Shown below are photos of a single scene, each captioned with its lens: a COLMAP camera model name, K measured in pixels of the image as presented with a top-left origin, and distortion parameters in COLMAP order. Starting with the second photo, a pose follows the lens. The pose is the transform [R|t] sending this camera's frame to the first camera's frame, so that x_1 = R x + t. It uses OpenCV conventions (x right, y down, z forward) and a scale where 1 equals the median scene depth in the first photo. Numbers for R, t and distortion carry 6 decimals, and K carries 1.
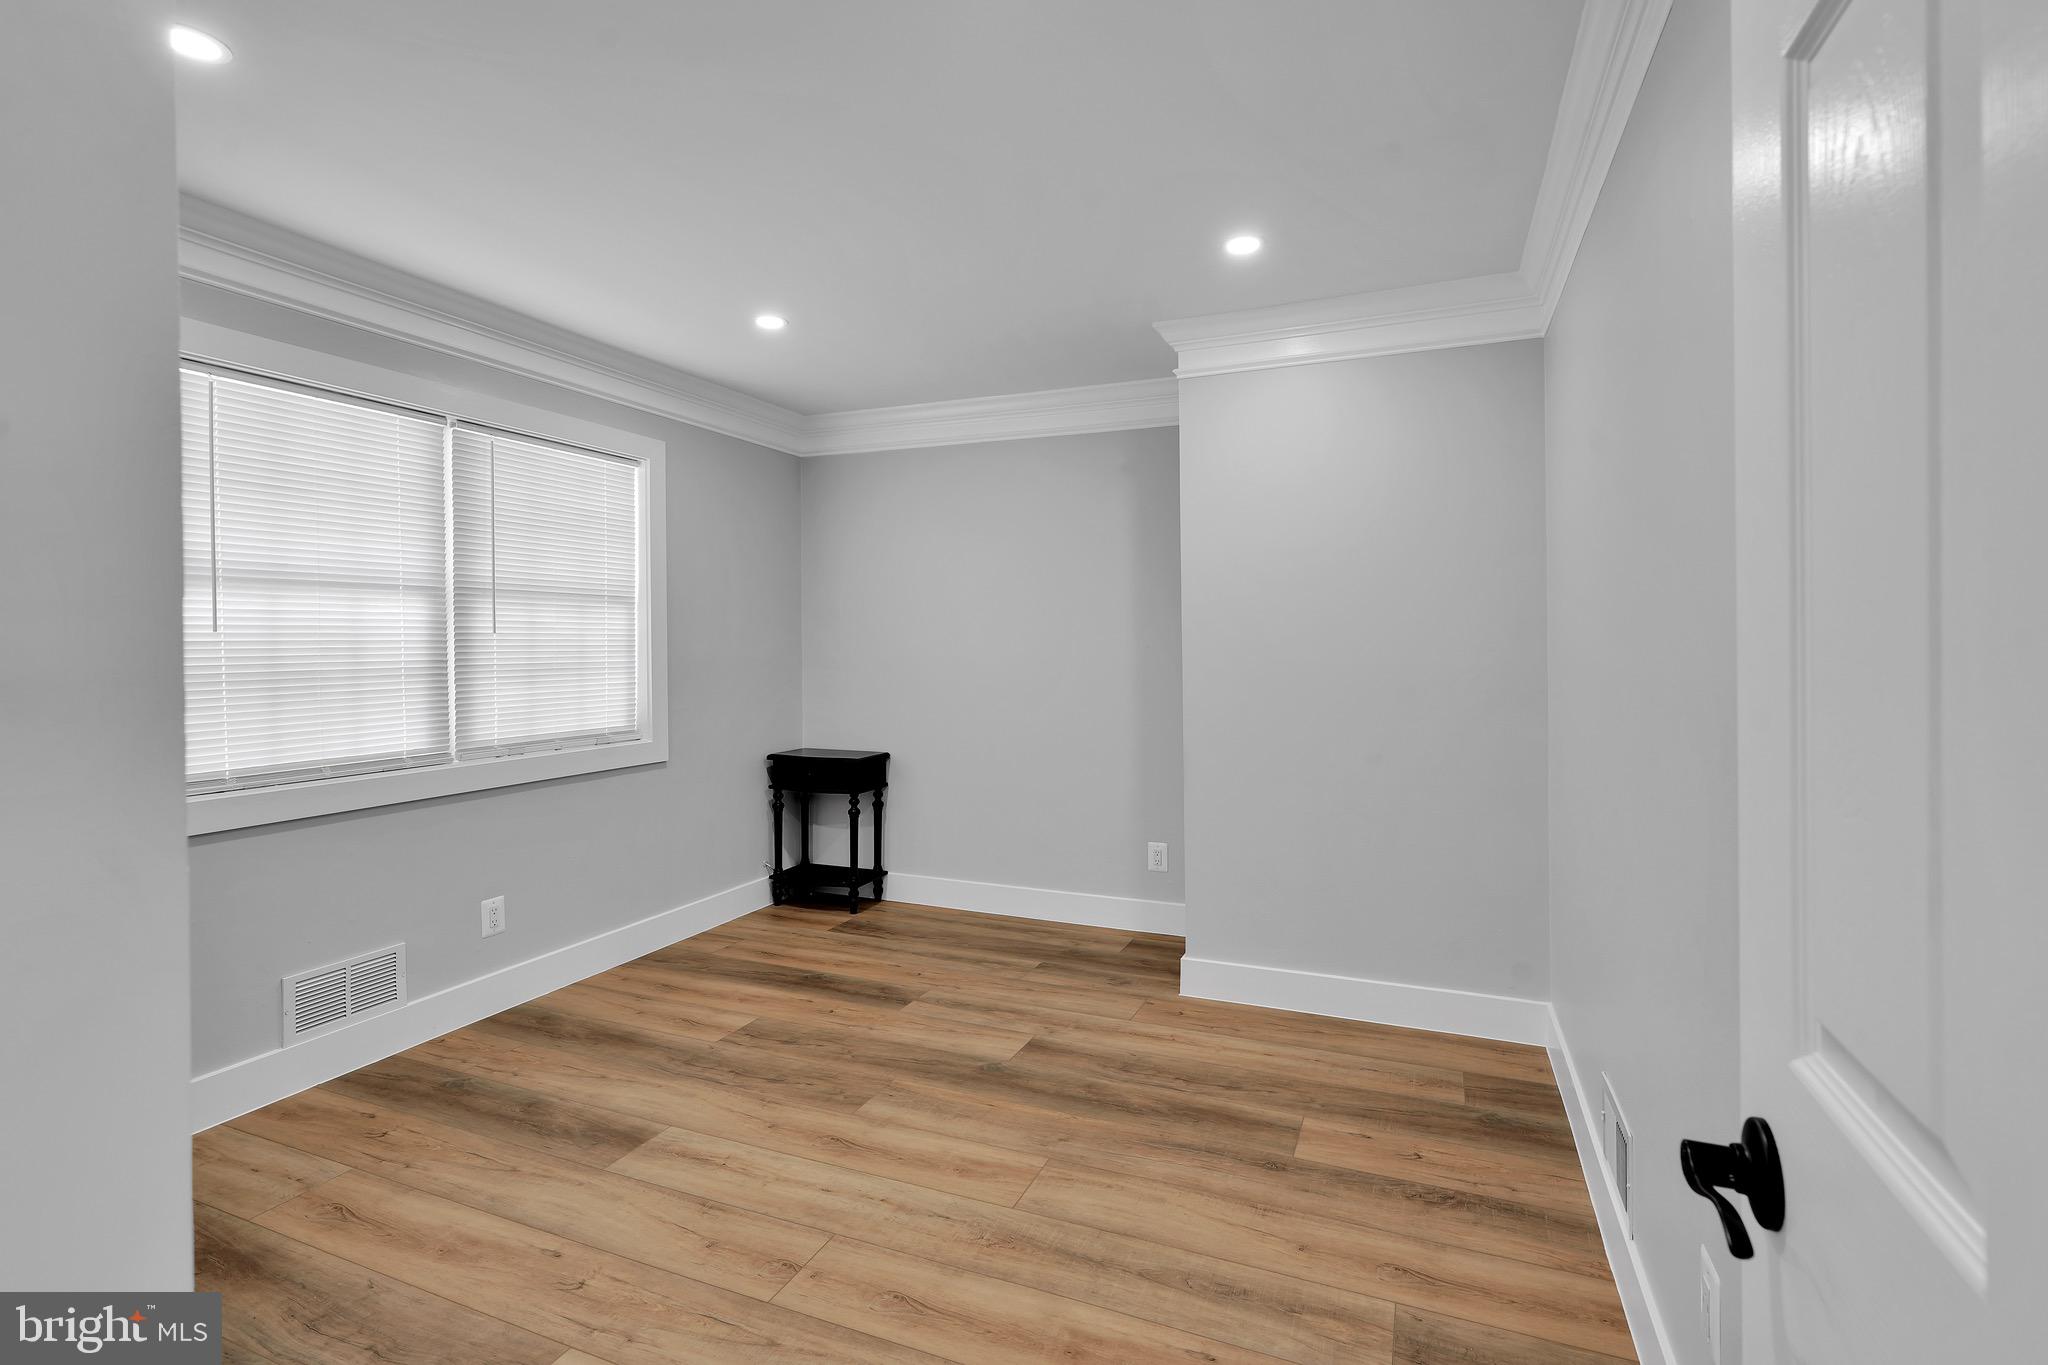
lens RADIAL K [[955.2, 0, 1020.7], [0, 955.2, 672.6], [0, 0, 1]] dist [0.000485, 0.000386]
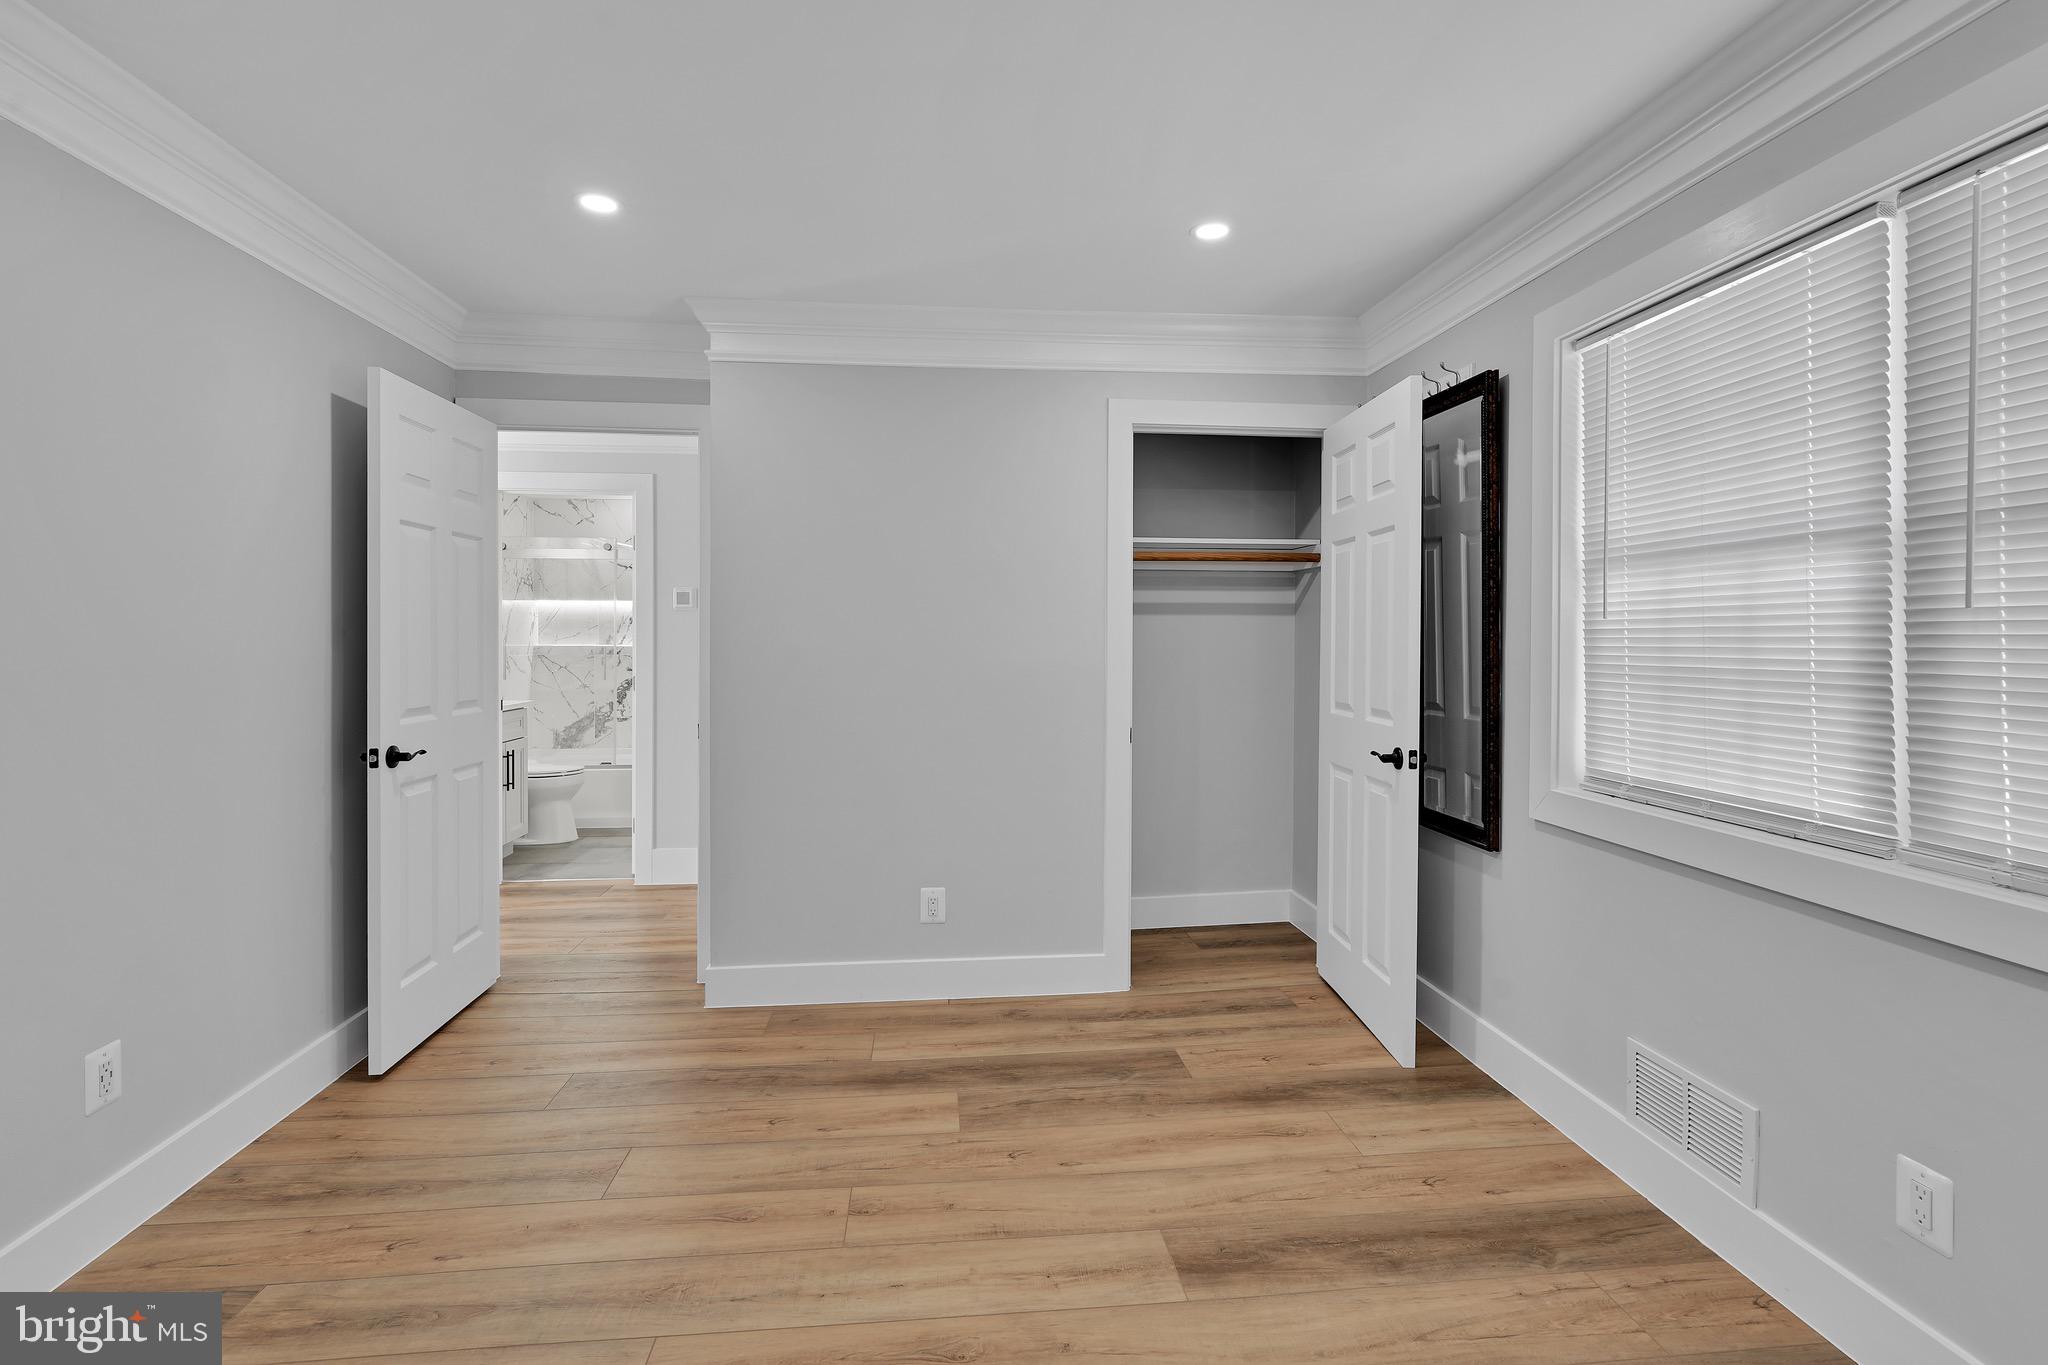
lens RADIAL K [[955.2, 0, 1020.6], [0, 955.2, 637.2], [0, 0, 1]] dist [0.000485, 0.000386]
pose [[-0.874543, 0.010006, -0.484845, 0.098245], [-0.006198, 0.999475, 0.031806, -0.055313], [0.484908, 0.030821, -0.874022, 1.666710]]
